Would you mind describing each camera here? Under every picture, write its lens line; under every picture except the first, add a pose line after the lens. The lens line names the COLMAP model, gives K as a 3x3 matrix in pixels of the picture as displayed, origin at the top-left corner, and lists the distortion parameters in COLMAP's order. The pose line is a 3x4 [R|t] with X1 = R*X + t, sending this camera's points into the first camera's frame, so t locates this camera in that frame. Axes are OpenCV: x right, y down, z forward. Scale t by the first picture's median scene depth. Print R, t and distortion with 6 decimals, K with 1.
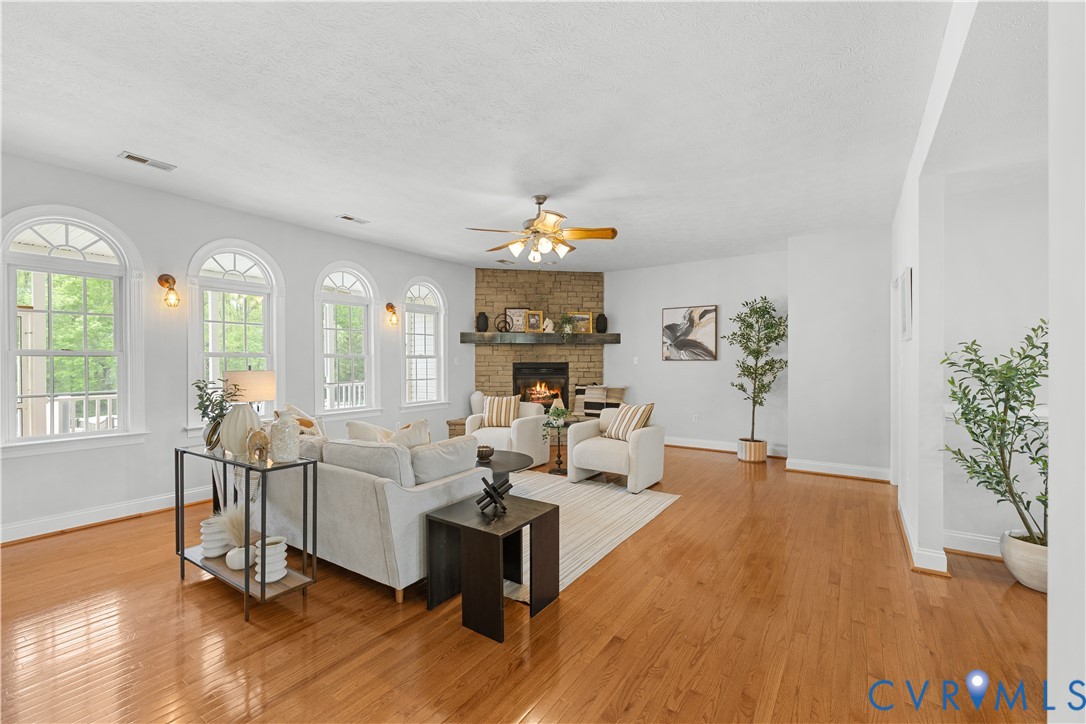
lens RADIAL K [[458.5, 0, 545.4], [0, 458.5, 364.7], [0, 0, 1]] dist [0.000528, 0.000217]
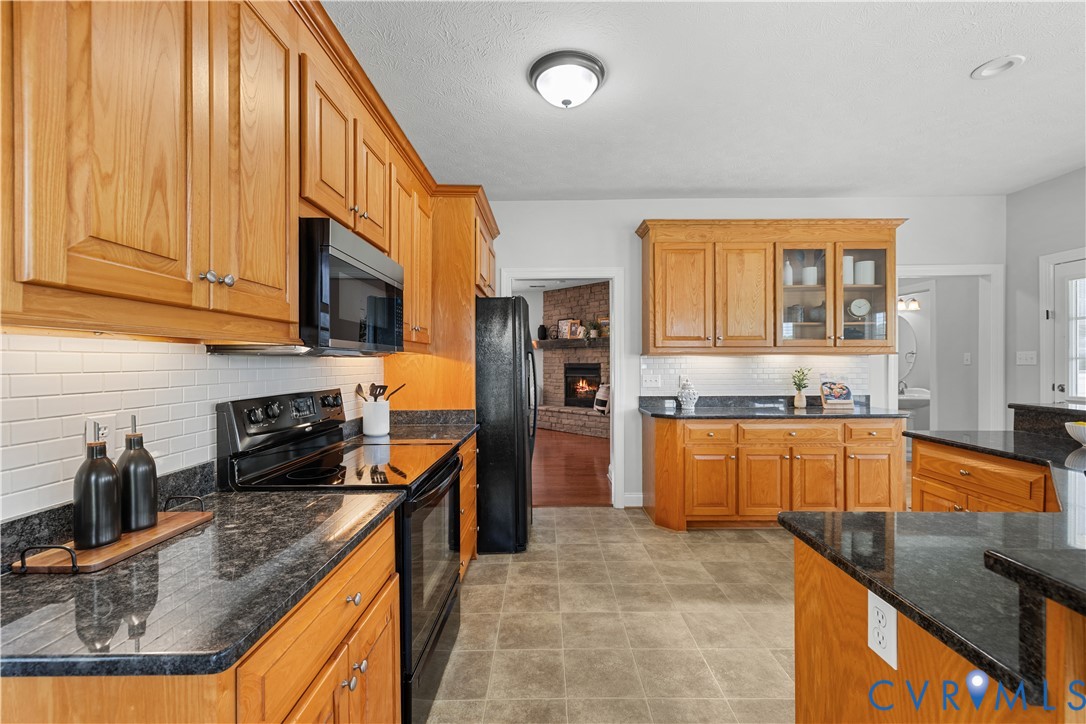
lens RADIAL K [[464.3, 0, 539.4], [0, 464.3, 364.4], [0, 0, 1]] dist [0.000906, 0.000359]
pose [[0.543330, 0.004622, -0.839506, 0.955974], [-0.004573, 0.999986, 0.002546, -0.004696], [0.839507, 0.002456, 0.543344, 0.266252]]
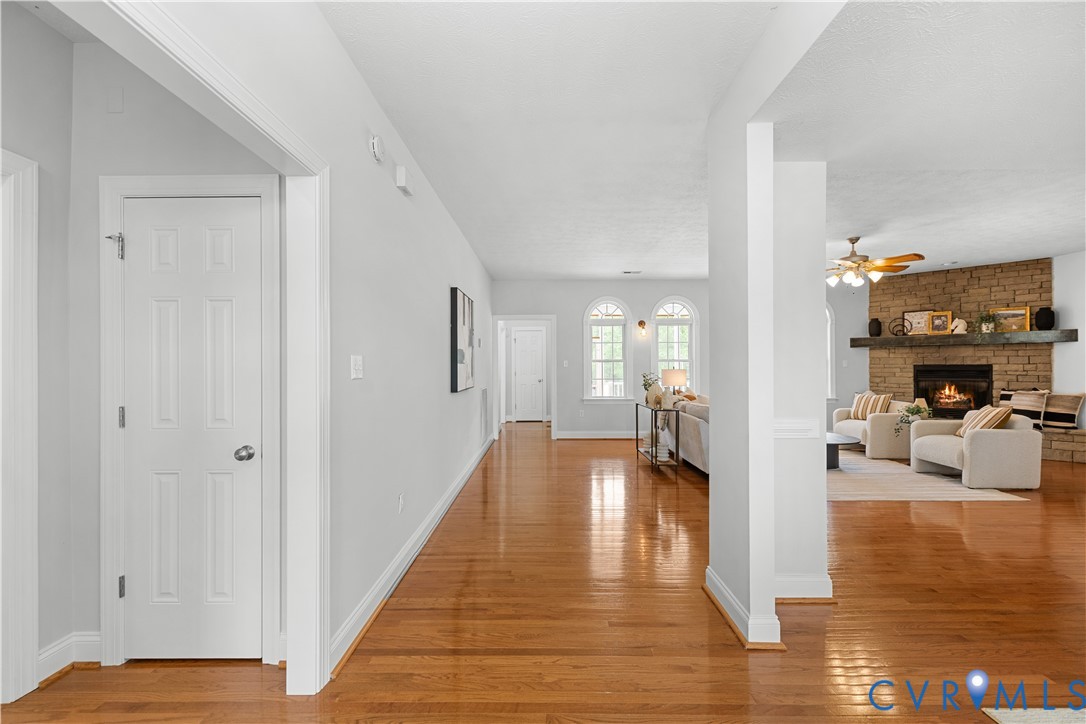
lens RADIAL K [[464.3, 0, 539.4], [0, 464.3, 364.4], [0, 0, 1]] dist [0.000906, 0.000359]
pose [[0.553385, -0.000904, -0.832925, 0.332413], [-0.002465, 0.999993, -0.002723, -0.000378], [0.832922, 0.003560, 0.553379, -0.264823]]
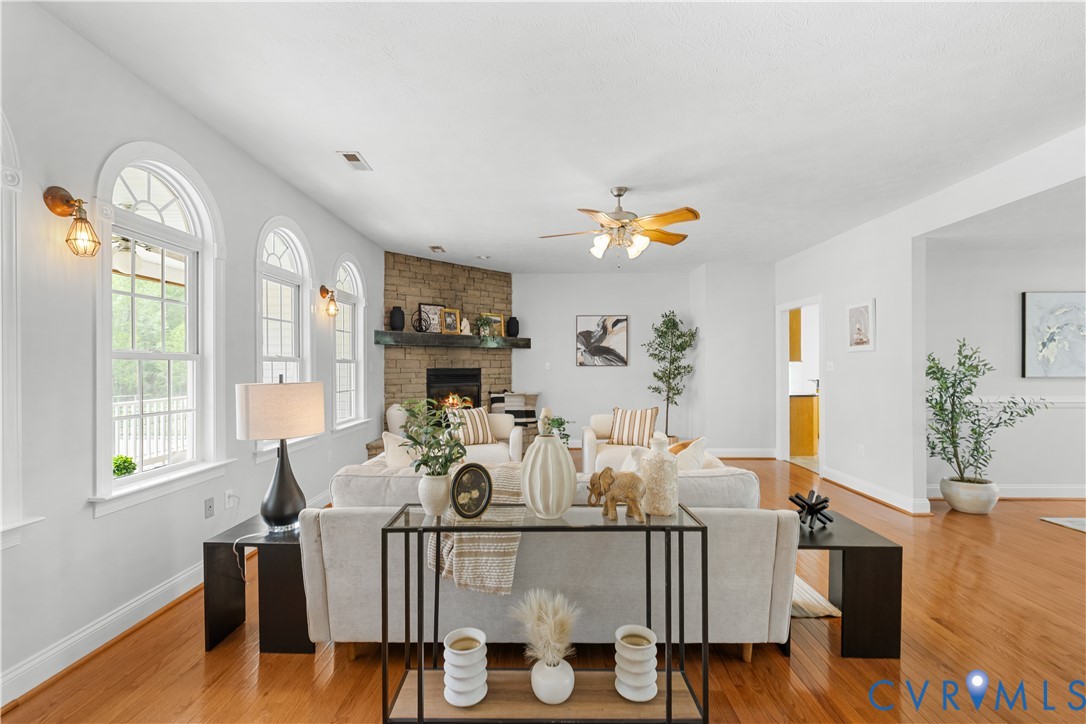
lens RADIAL K [[464.3, 0, 539.4], [0, 464.3, 364.4], [0, 0, 1]] dist [0.000906, 0.000359]
pose [[0.837186, 0.001935, 0.546914, -0.369042], [0.005600, 0.999911, -0.012109, -0.000572], [-0.546889, 0.013201, 0.837101, 0.172421]]
